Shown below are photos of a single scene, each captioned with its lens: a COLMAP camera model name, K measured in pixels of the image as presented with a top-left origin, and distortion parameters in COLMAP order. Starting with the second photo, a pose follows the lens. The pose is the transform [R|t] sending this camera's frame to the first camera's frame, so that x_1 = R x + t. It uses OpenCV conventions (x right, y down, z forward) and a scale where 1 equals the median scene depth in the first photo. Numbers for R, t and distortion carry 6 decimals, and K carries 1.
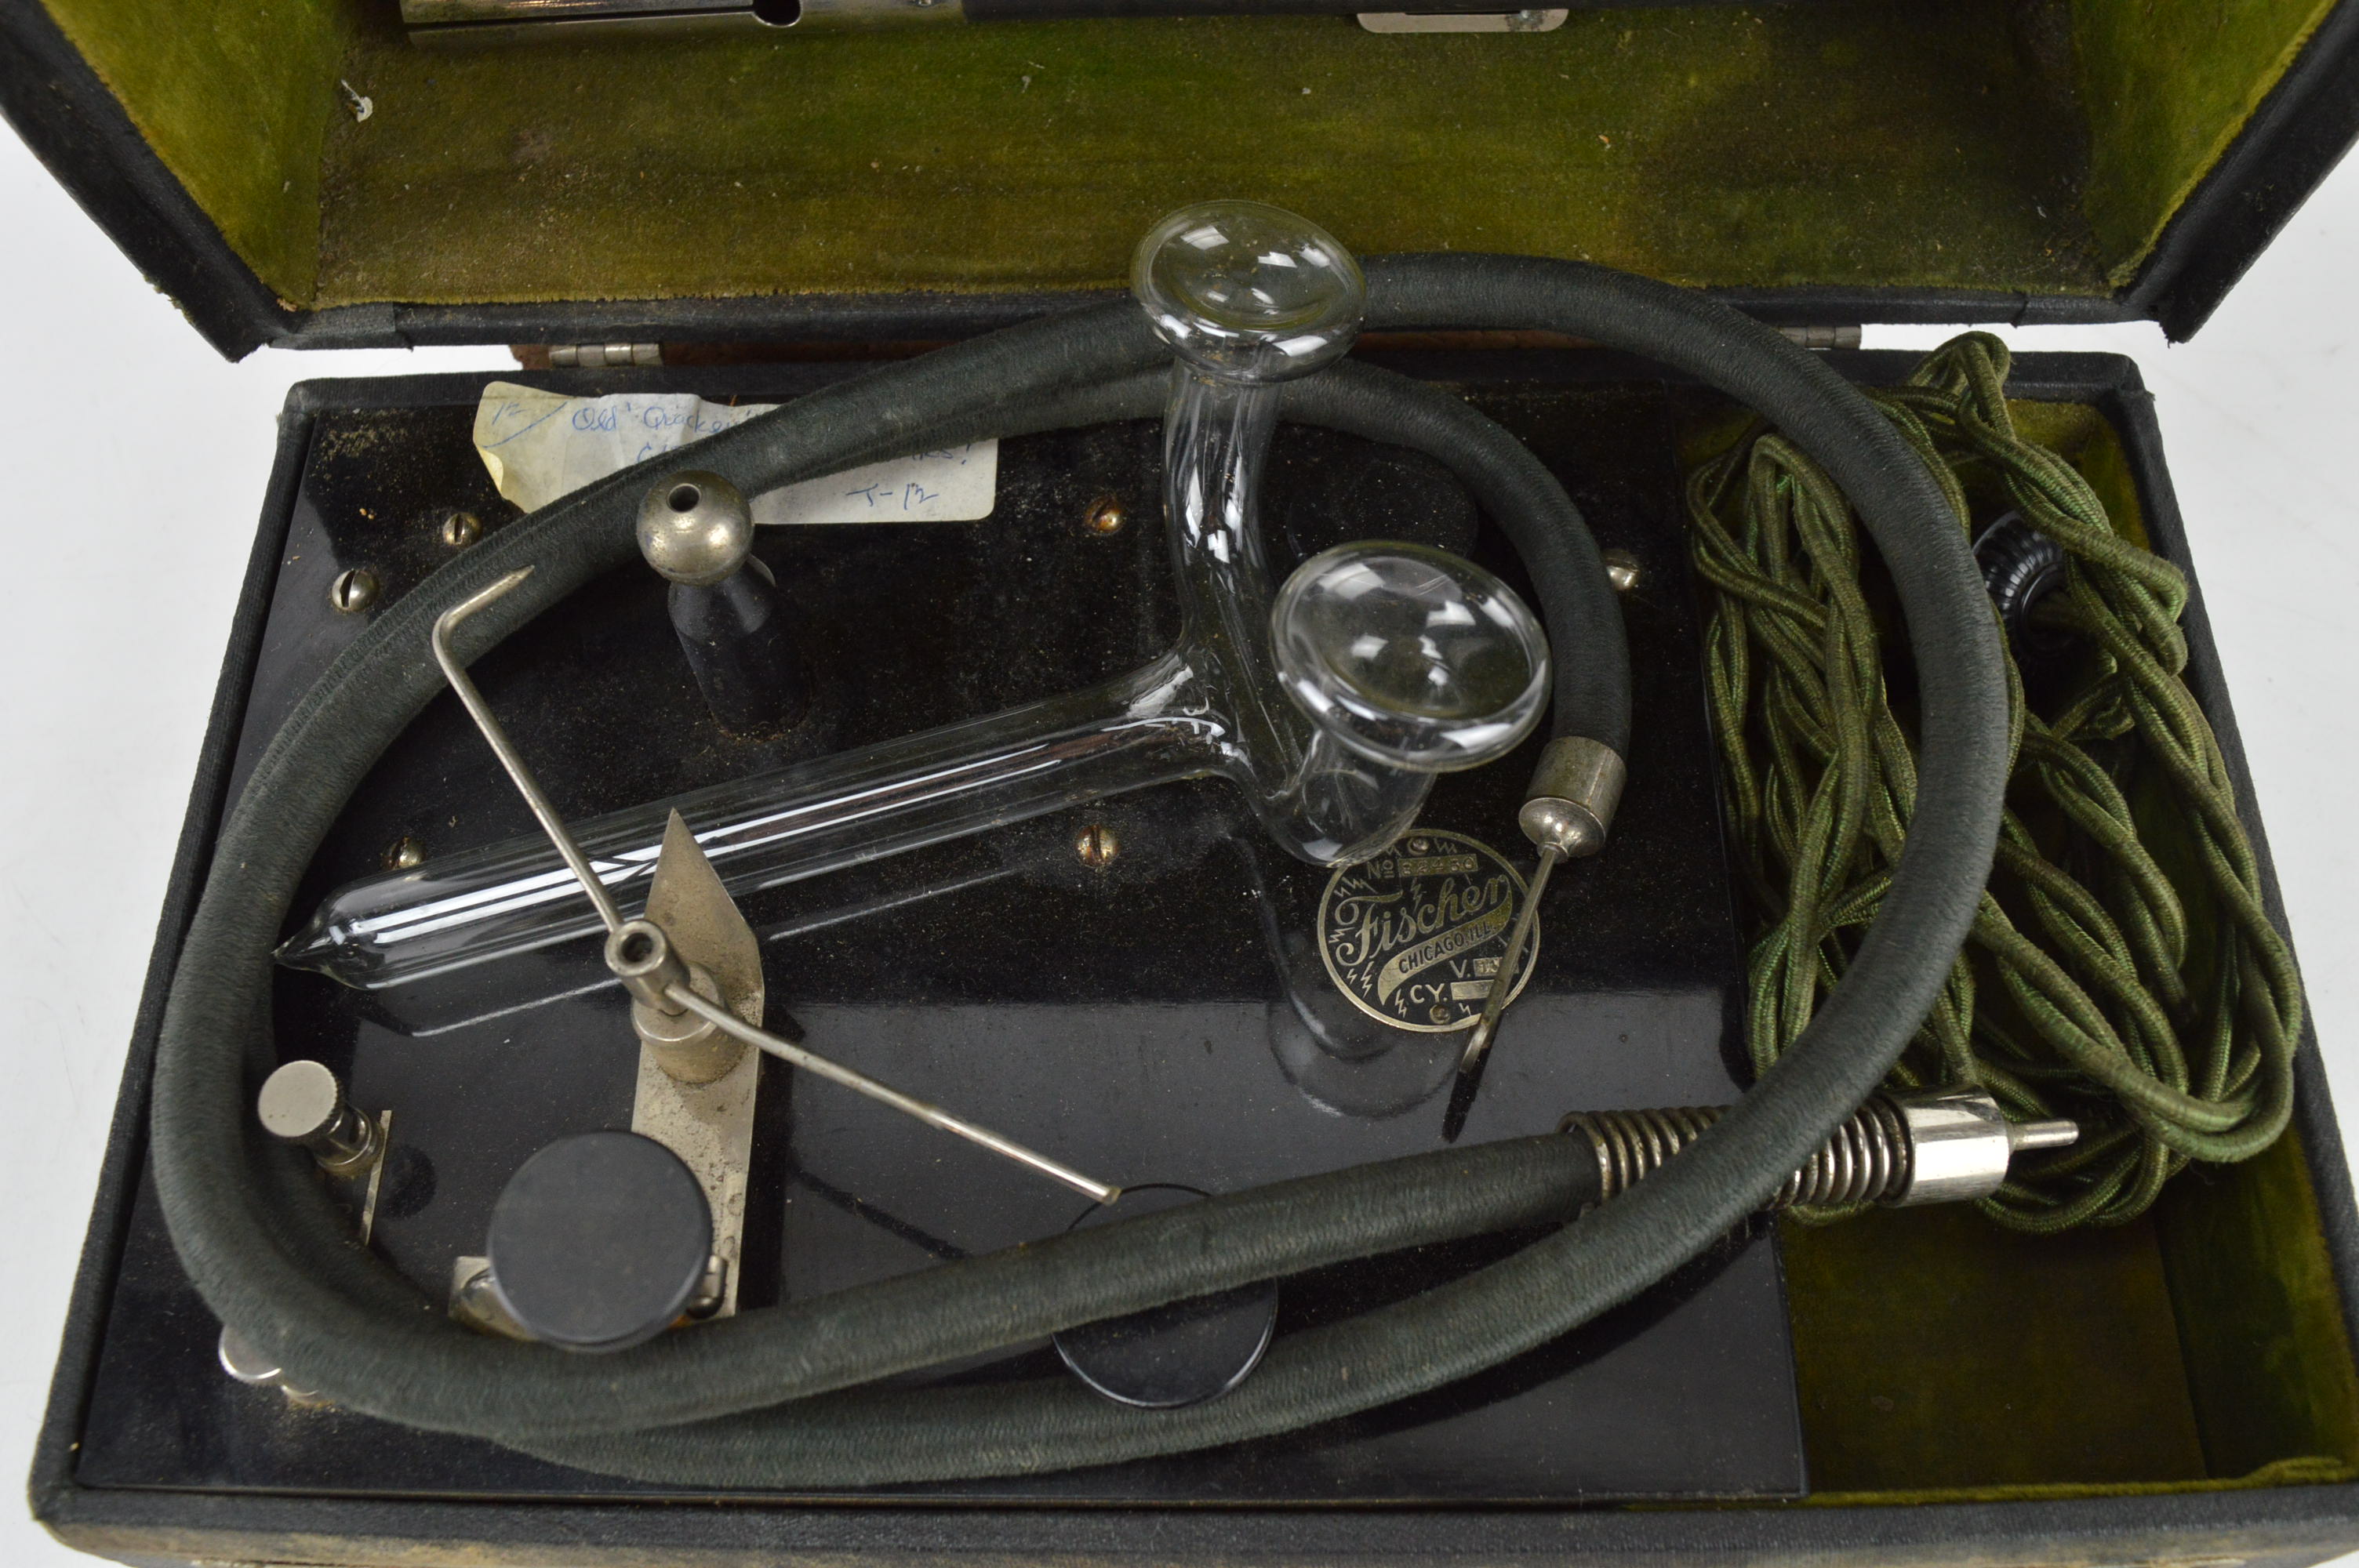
lens RADIAL K [[2075.4, 0, 1179.5], [0, 2075.4, 784.0], [0, 0, 1]] dist [-0.093646, 0.023031]
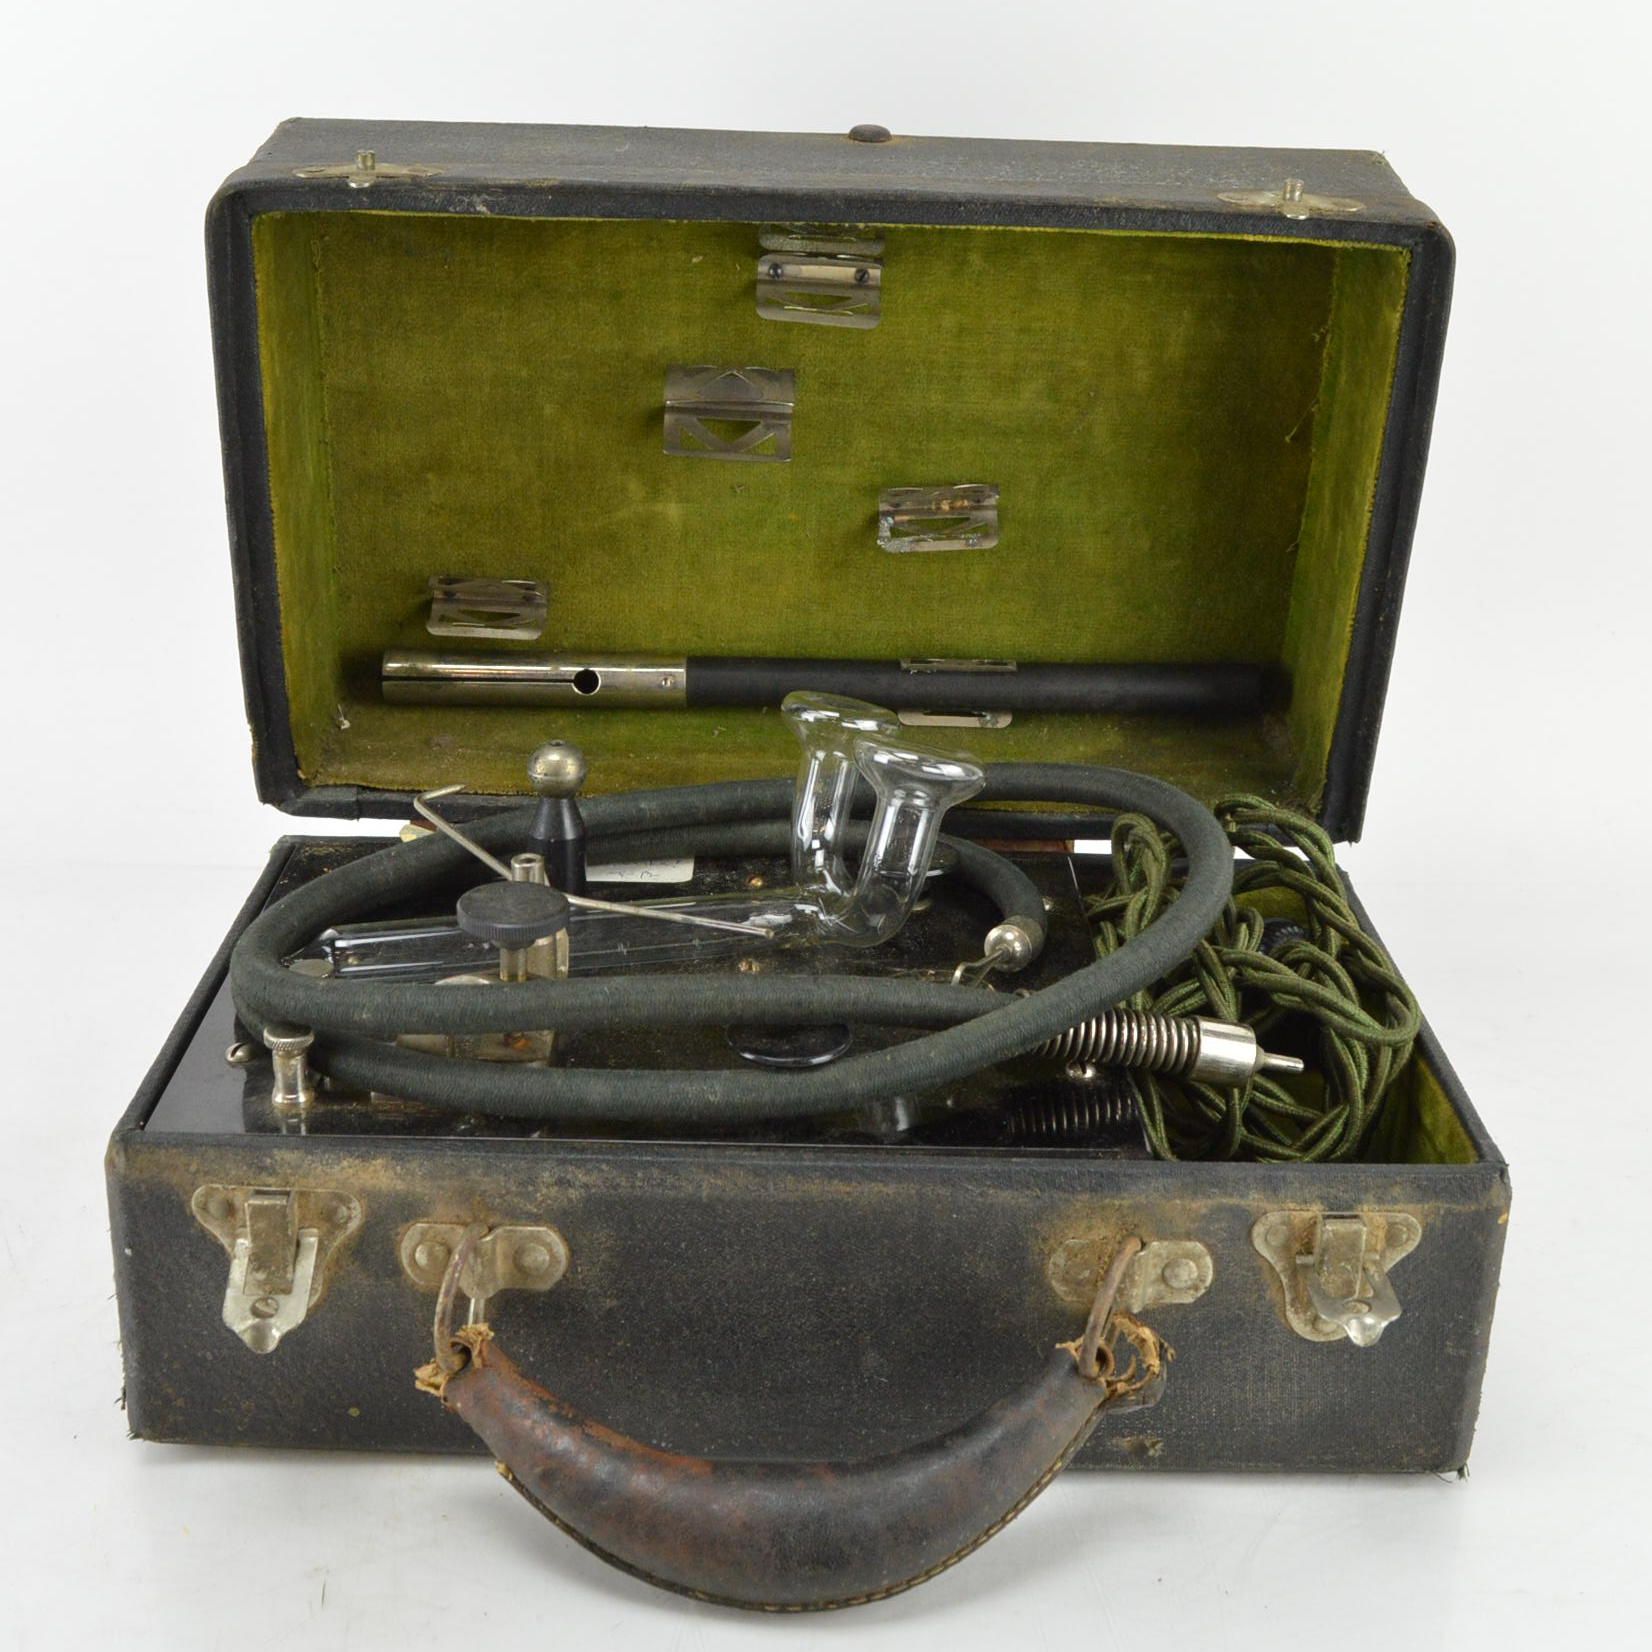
lens RADIAL K [[2214.5, 0, 805.7], [0, 2214.5, 751.4], [0, 0, 1]] dist [-0.091345, -0.011459]
pose [[0.998560, 0.049896, 0.019720, -0.034692], [-0.023827, 0.741735, -0.670269, 1.024127], [-0.048071, 0.668834, 0.741856, -0.468772]]
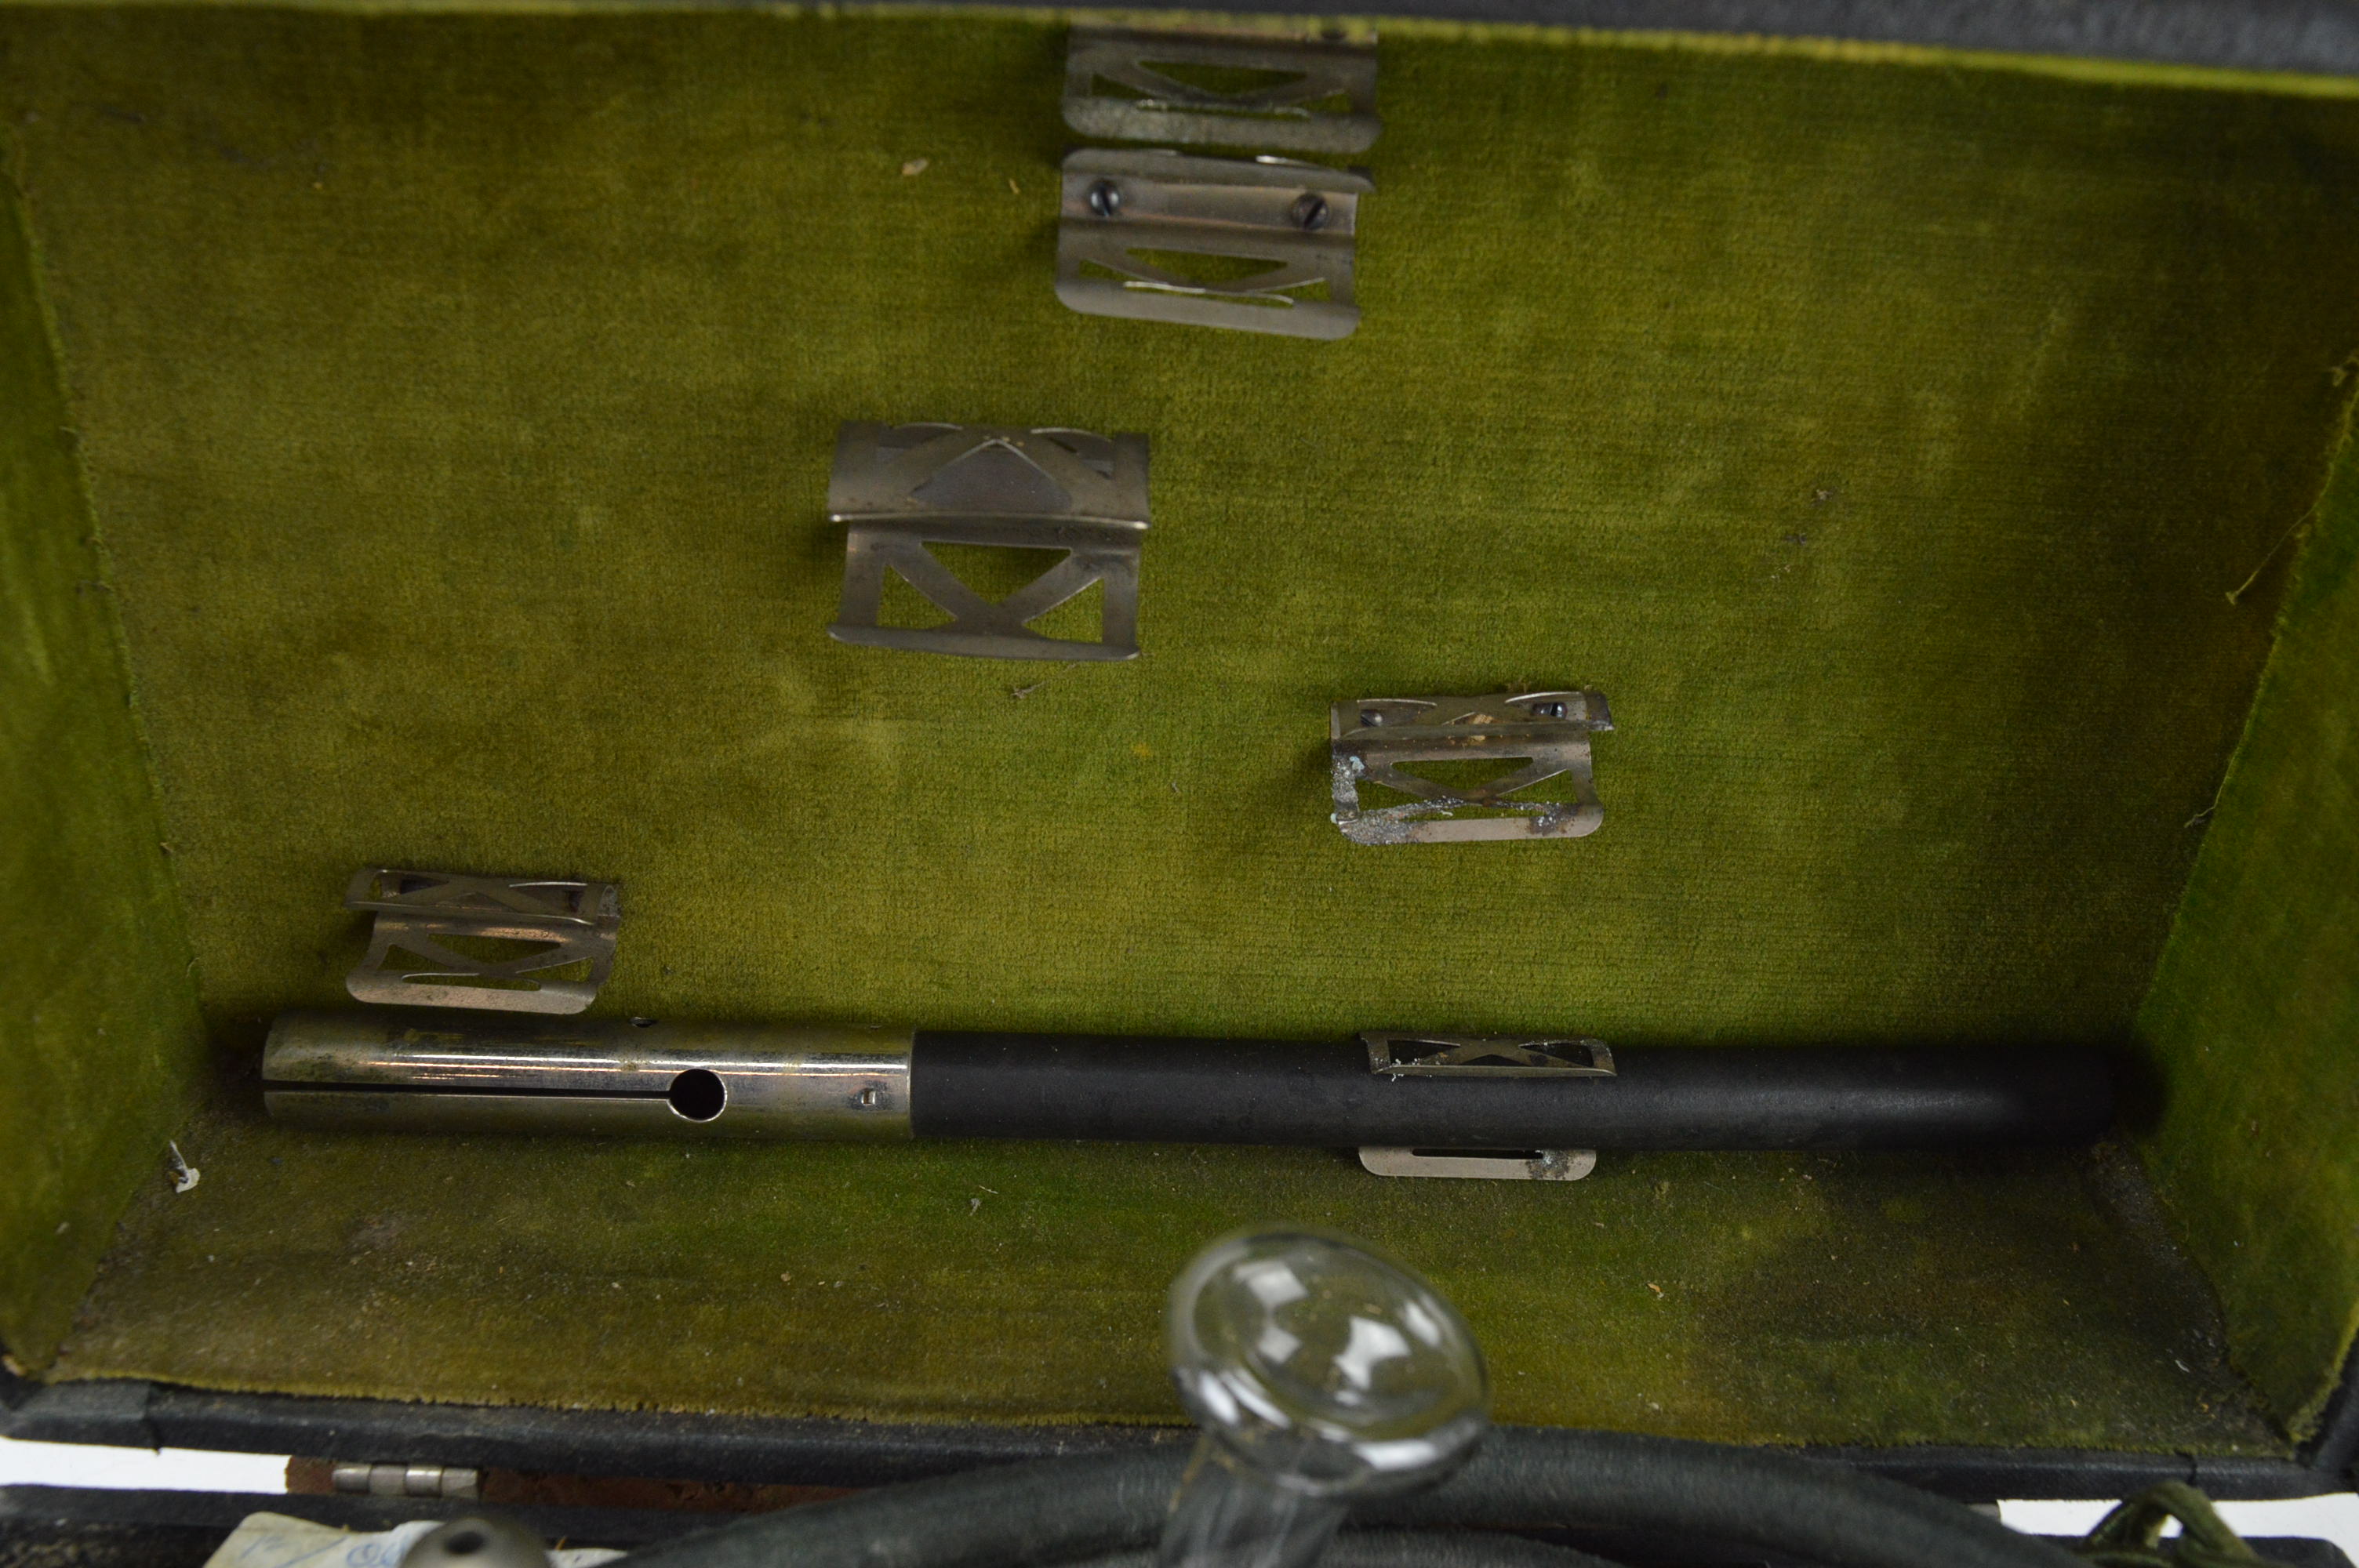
lens RADIAL K [[2075.4, 0, 1179.5], [0, 2075.4, 784.0], [0, 0, 1]] dist [-0.093646, 0.023031]
pose [[0.997788, 0.056006, 0.035805, -0.031721], [-0.019268, 0.759191, -0.650582, 0.085415], [-0.063619, 0.648453, 0.758591, 0.238191]]
